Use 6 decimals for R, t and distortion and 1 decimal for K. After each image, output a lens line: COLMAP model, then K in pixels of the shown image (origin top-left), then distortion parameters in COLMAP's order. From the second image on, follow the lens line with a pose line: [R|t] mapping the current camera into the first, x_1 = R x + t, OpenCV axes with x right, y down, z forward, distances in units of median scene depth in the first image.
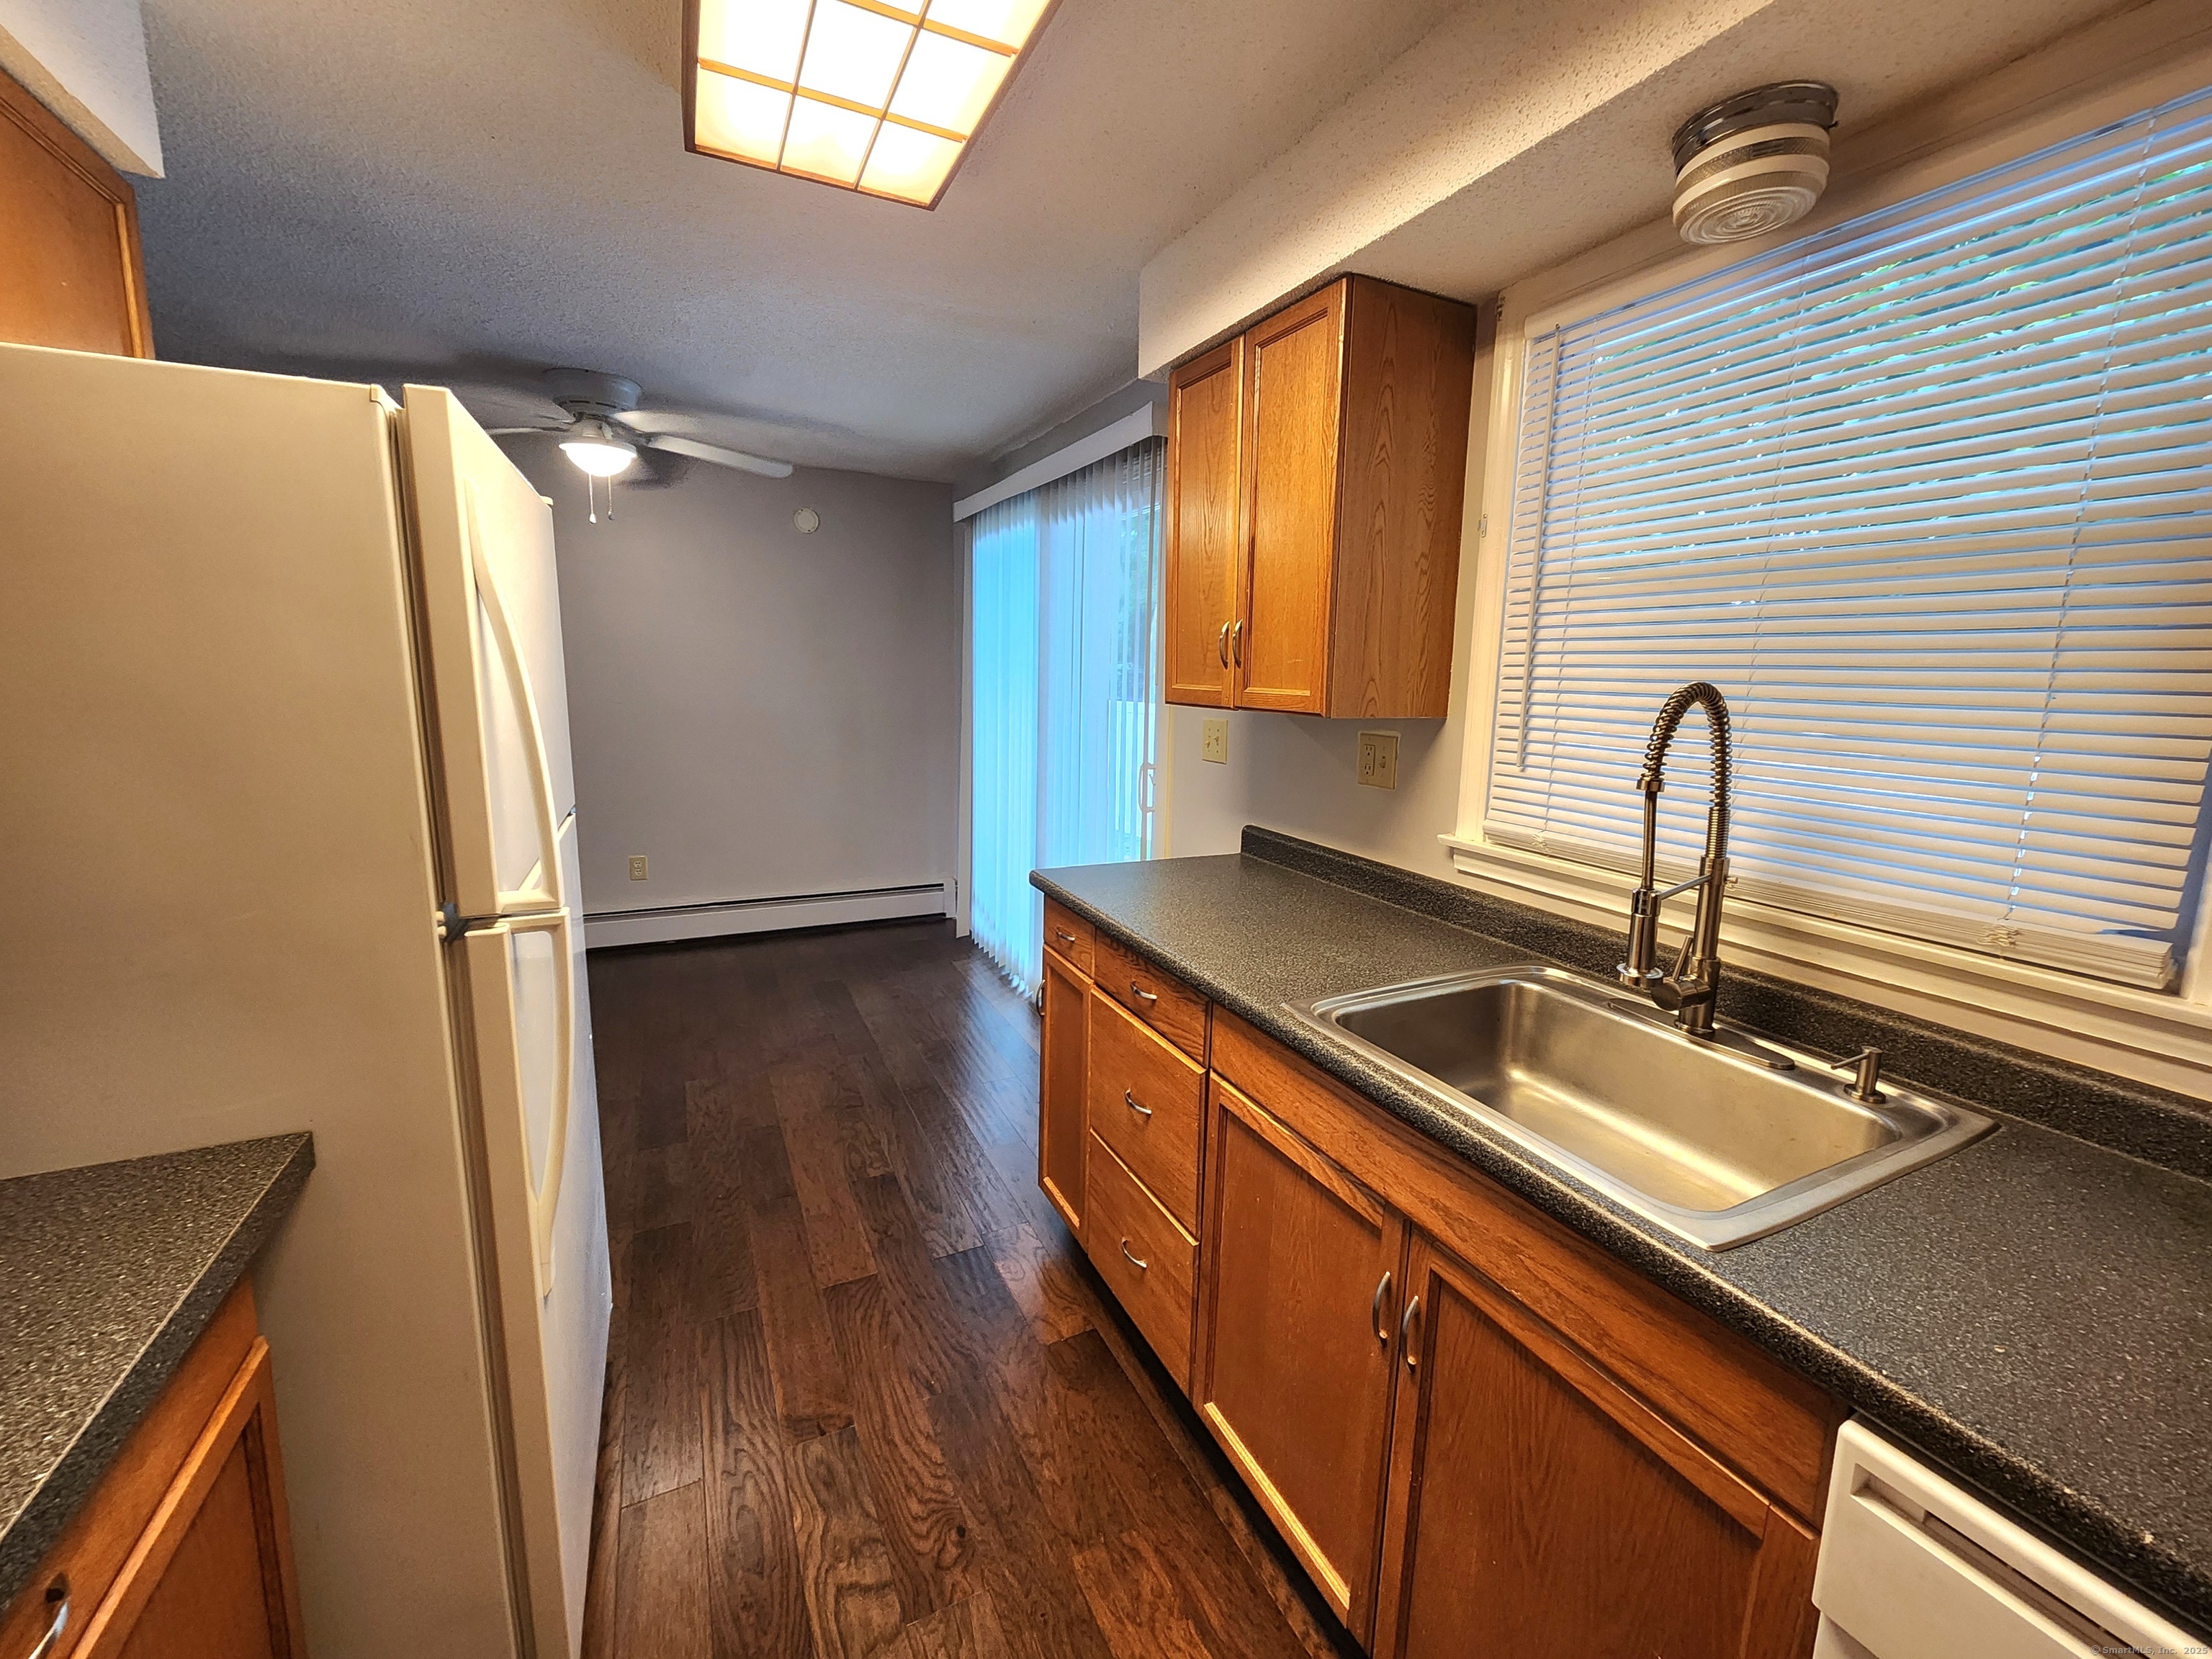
lens RADIAL K [[923.0, 0, 1137.5], [0, 923.0, 791.5], [0, 0, 1]] dist [0.000045, 0.000000]
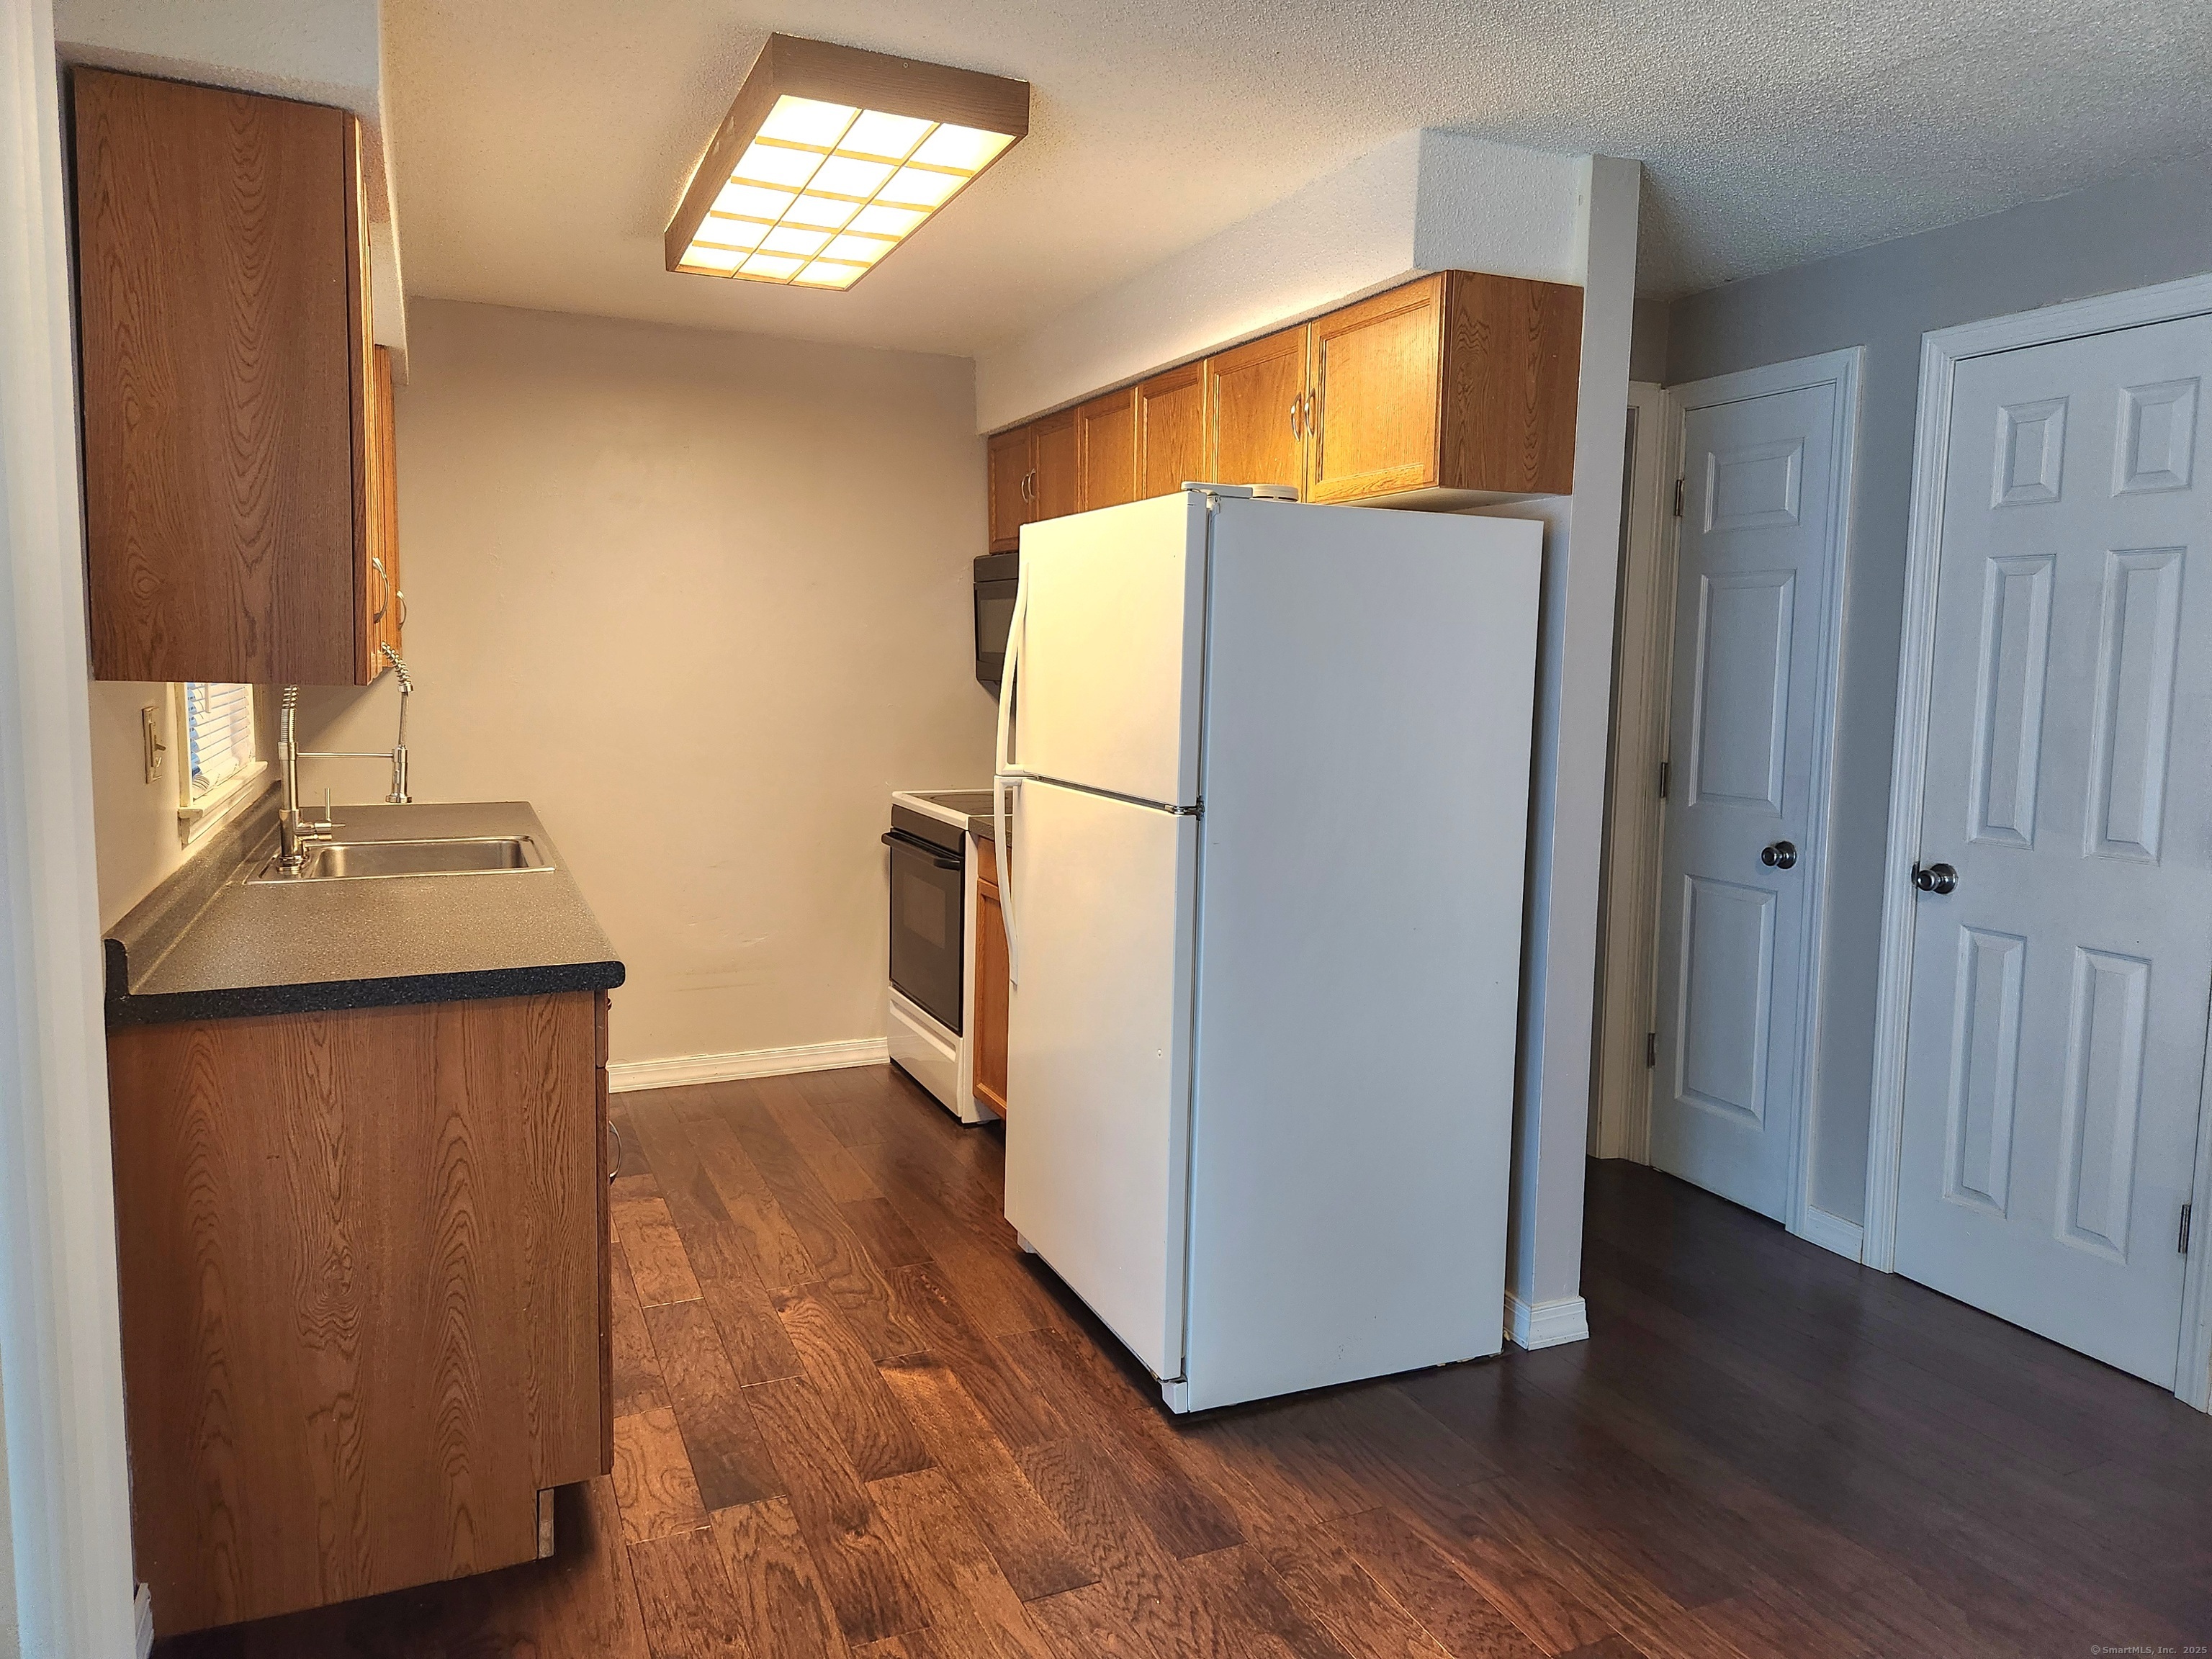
lens RADIAL K [[1485.9, 0, 1117.2], [0, 1485.9, 793.8], [0, 0, 1]] dist [0.111213, -0.106149]
pose [[-0.998090, -0.046782, 0.040341, -0.576235], [-0.036482, 0.973396, 0.226208, -0.318329], [-0.049850, 0.224304, -0.973243, 2.326247]]
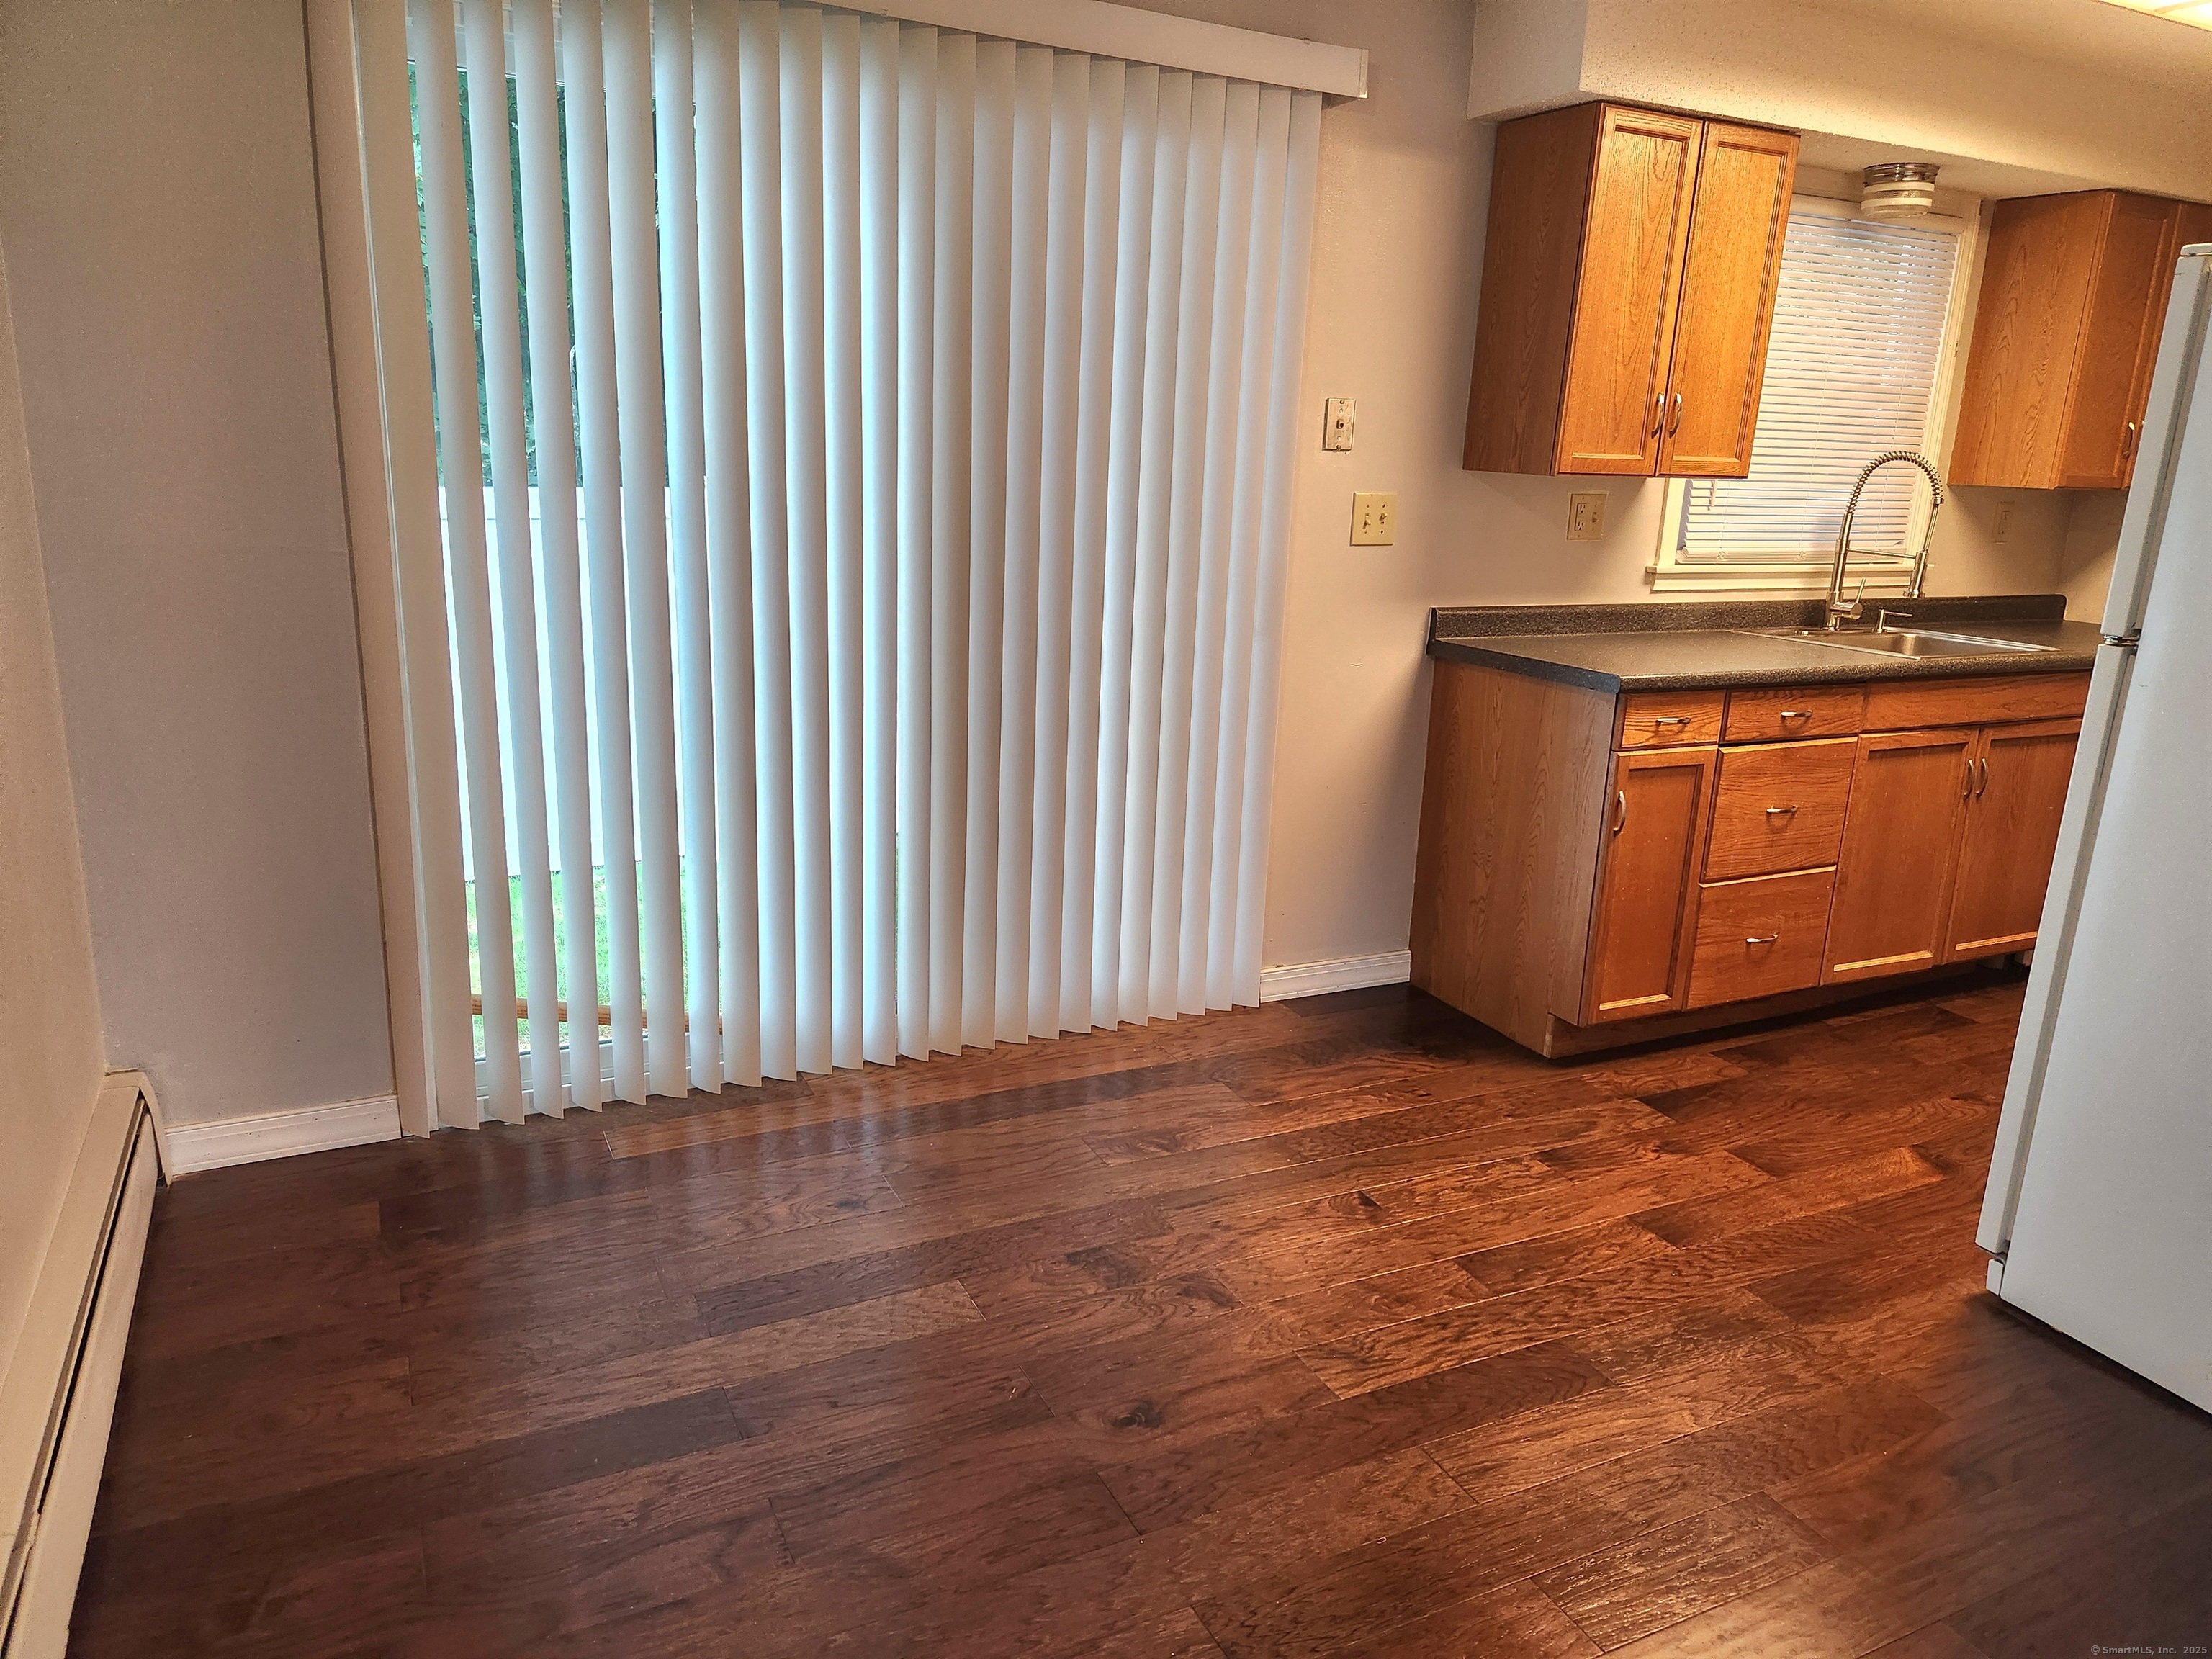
lens RADIAL K [[1485.9, 0, 1117.2], [0, 1485.9, 793.8], [0, 0, 1]] dist [0.111213, -0.106149]
pose [[-0.006773, -0.253683, 0.967264, -1.824619], [0.091818, 0.963042, 0.253218, -0.255806], [-0.995753, 0.090527, 0.016770, 1.749516]]
